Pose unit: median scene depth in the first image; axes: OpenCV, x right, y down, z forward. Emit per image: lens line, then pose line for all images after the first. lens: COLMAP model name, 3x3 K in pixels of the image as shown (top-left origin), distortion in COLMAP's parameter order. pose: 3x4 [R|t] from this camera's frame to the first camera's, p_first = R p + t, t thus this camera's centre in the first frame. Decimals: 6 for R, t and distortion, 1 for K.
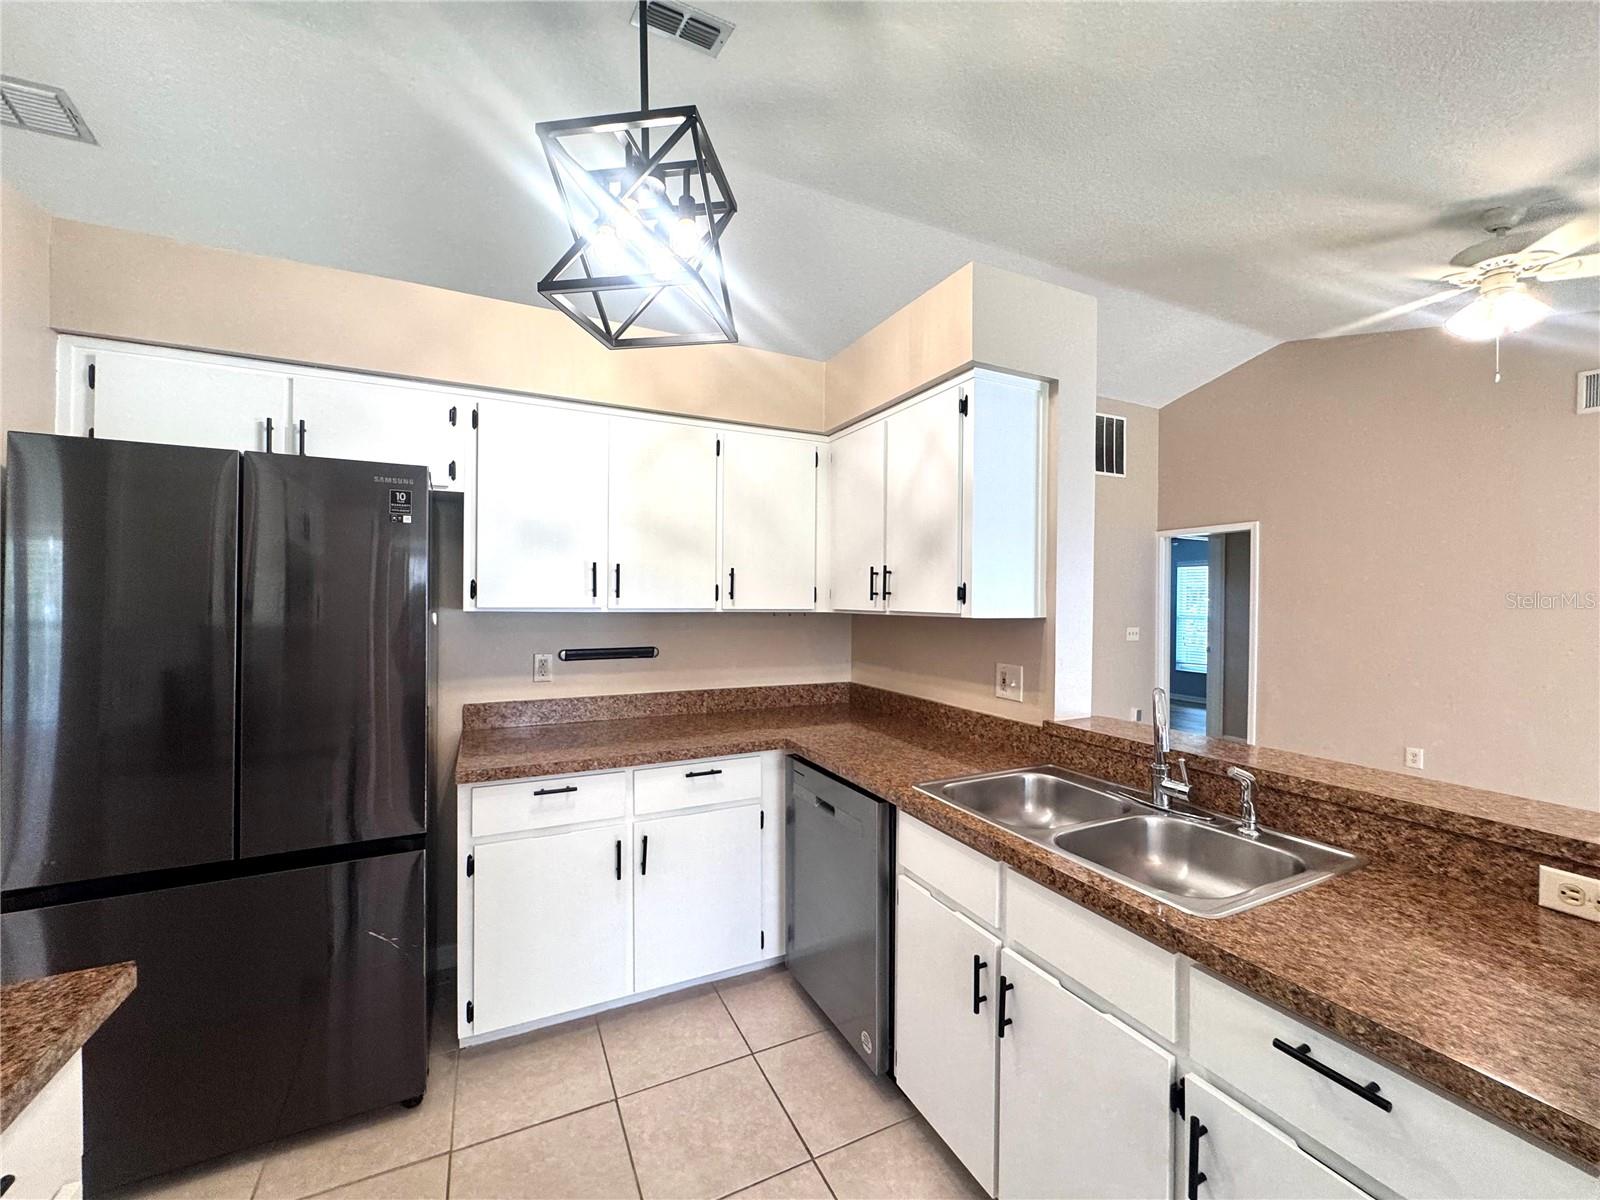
lens RADIAL K [[641.0, 0, 797.4], [0, 641.0, 600.5], [0, 0, 1]] dist [-0.003627, 0.000107]
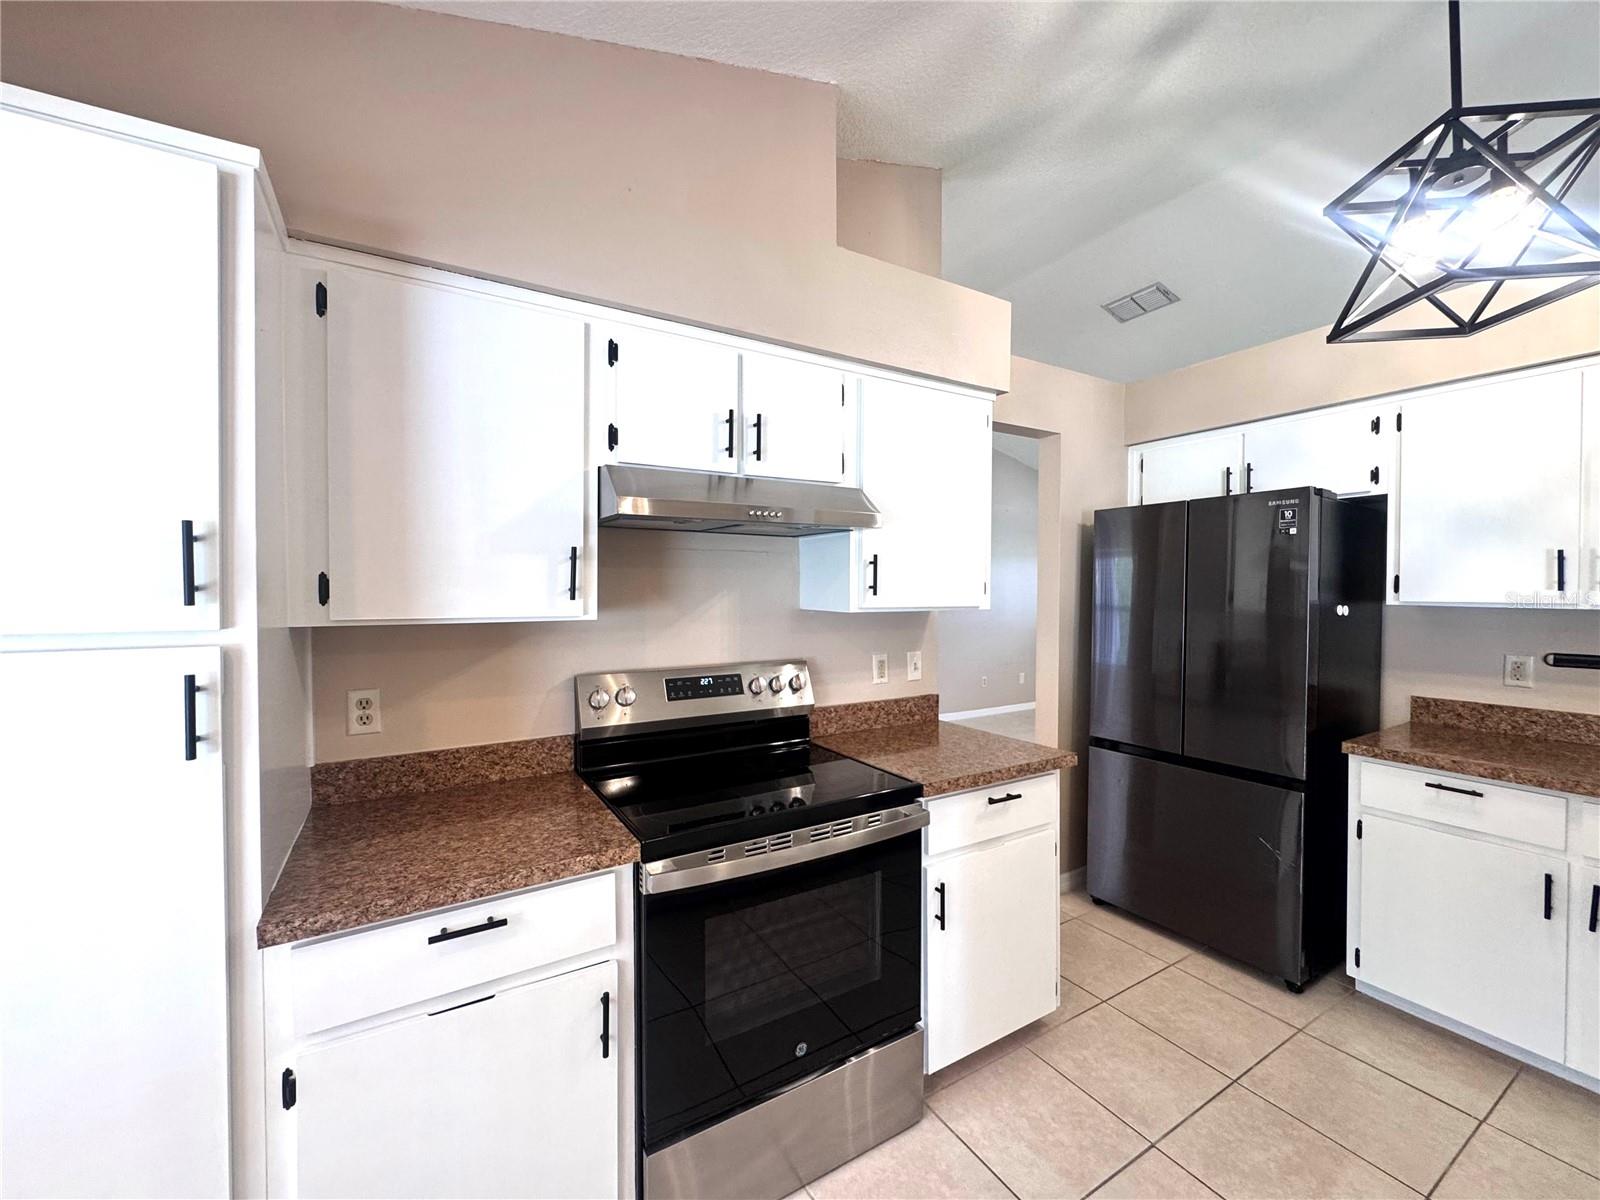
lens RADIAL K [[641.0, 0, 797.4], [0, 641.0, 600.5], [0, 0, 1]] dist [-0.003627, 0.000107]
pose [[0.085605, 0.011991, -0.996257, 0.459940], [-0.001042, 0.999928, 0.011946, -0.001860], [0.996329, 0.000016, 0.085611, -0.074487]]
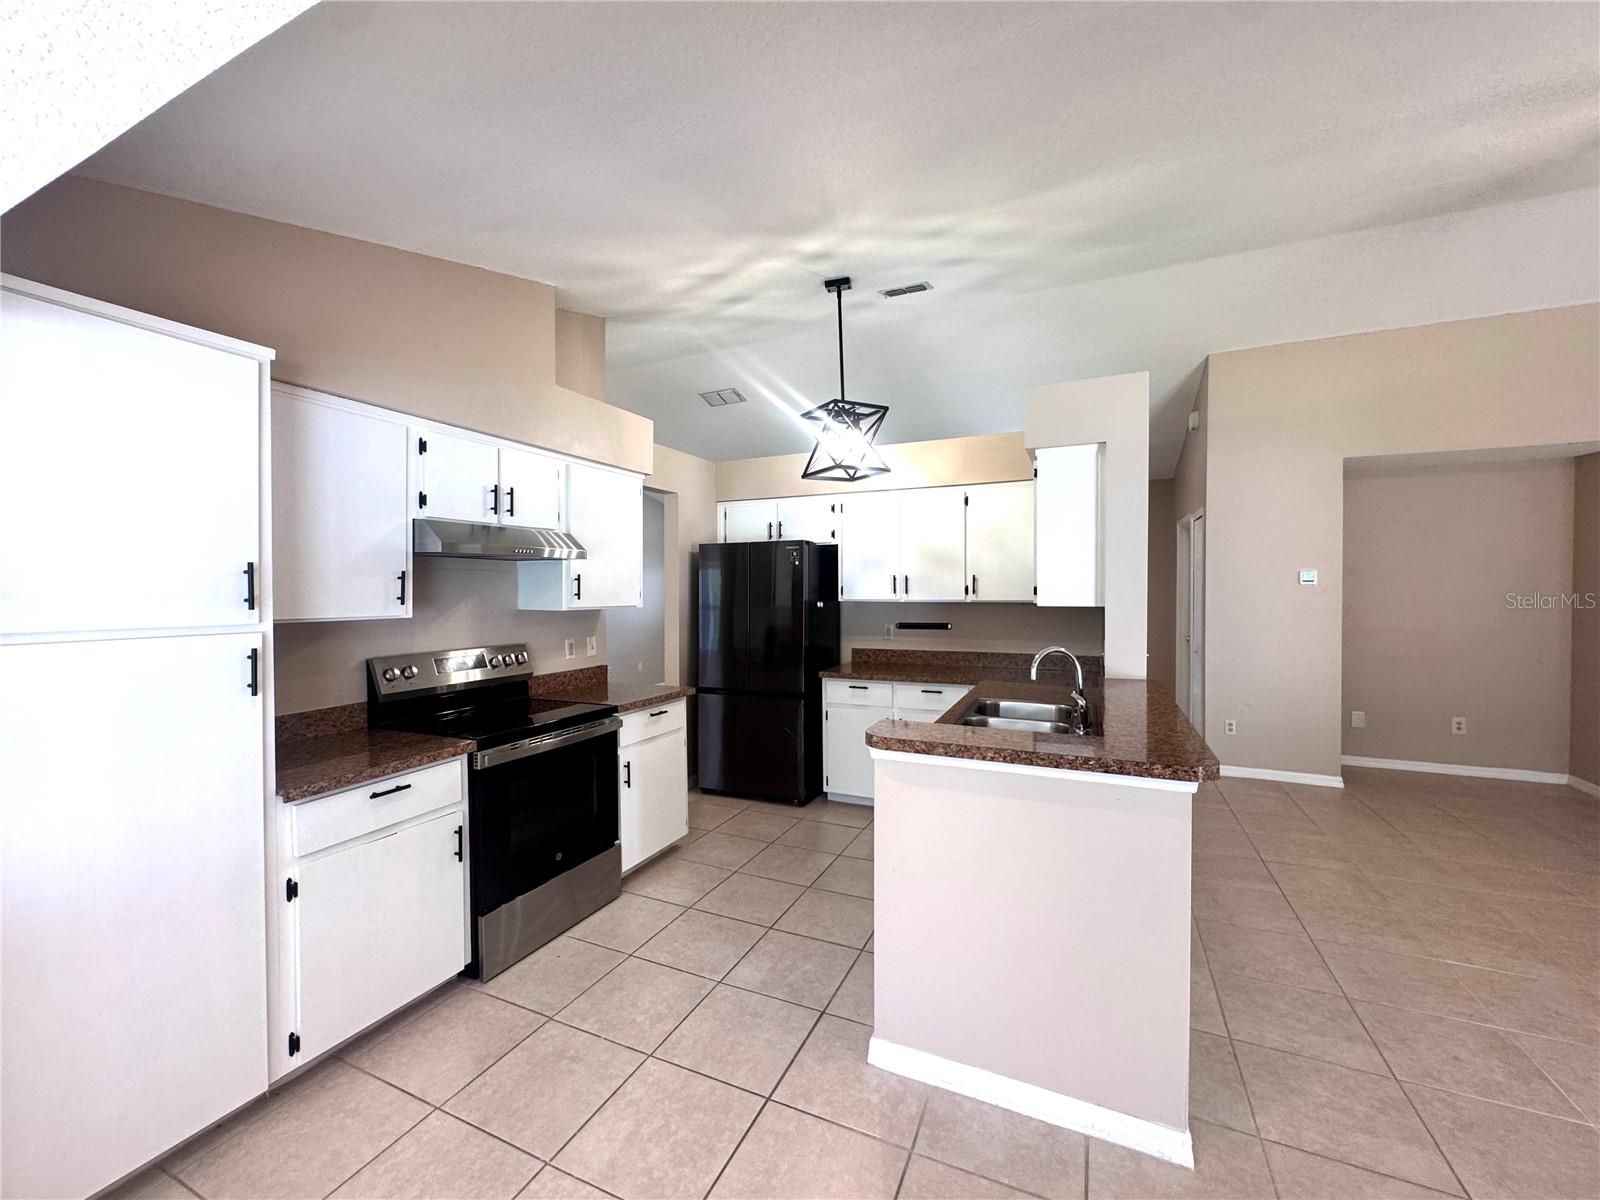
lens RADIAL K [[643.4, 0, 800.0], [0, 643.4, 600.0], [0, 0, 1]] dist [-0.002922, -0.000159]
pose [[0.636063, 0.001590, -0.771636, 1.014166], [0.008240, 0.999927, 0.008853, -0.006061], [0.771594, -0.011989, 0.636003, -0.428605]]
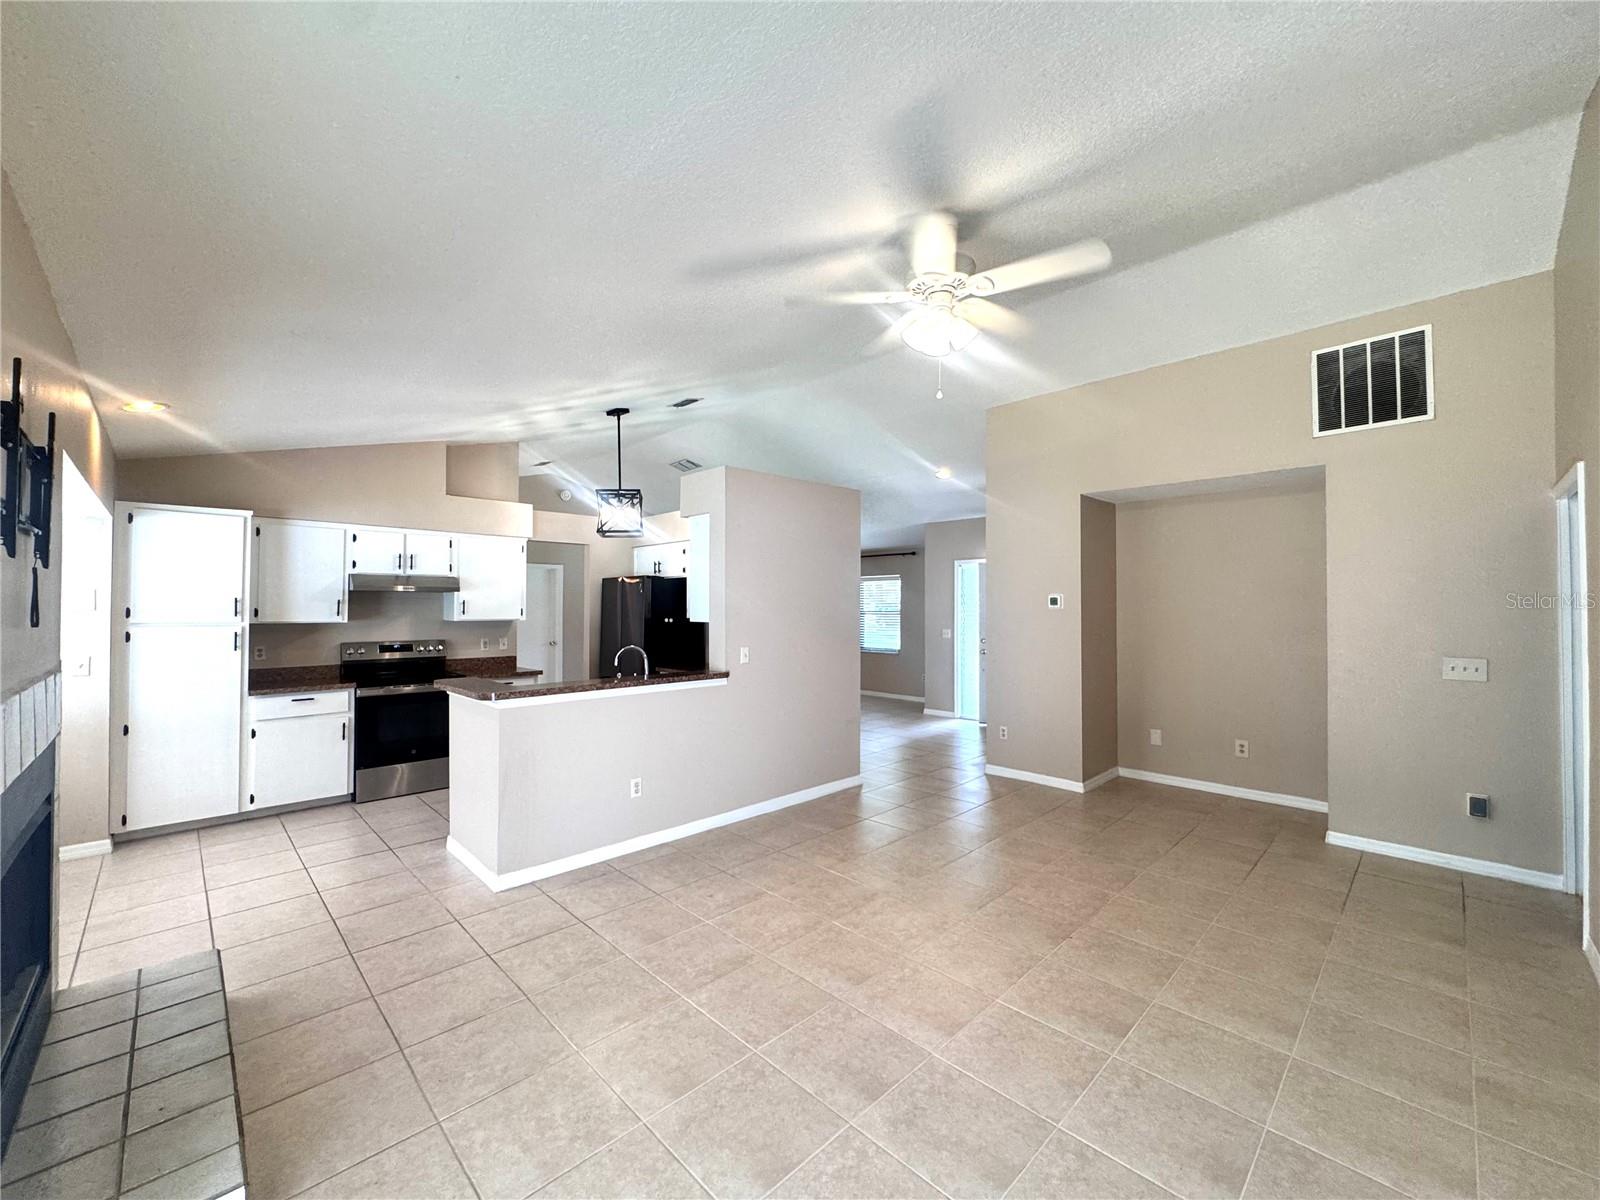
lens RADIAL K [[641.0, 0, 797.4], [0, 641.0, 600.5], [0, 0, 1]] dist [-0.003627, 0.000107]
pose [[0.321110, -0.019264, -0.946846, 2.377804], [-0.000704, 0.999788, -0.020580, -0.003508], [0.947042, 0.007275, 0.321028, 0.542772]]
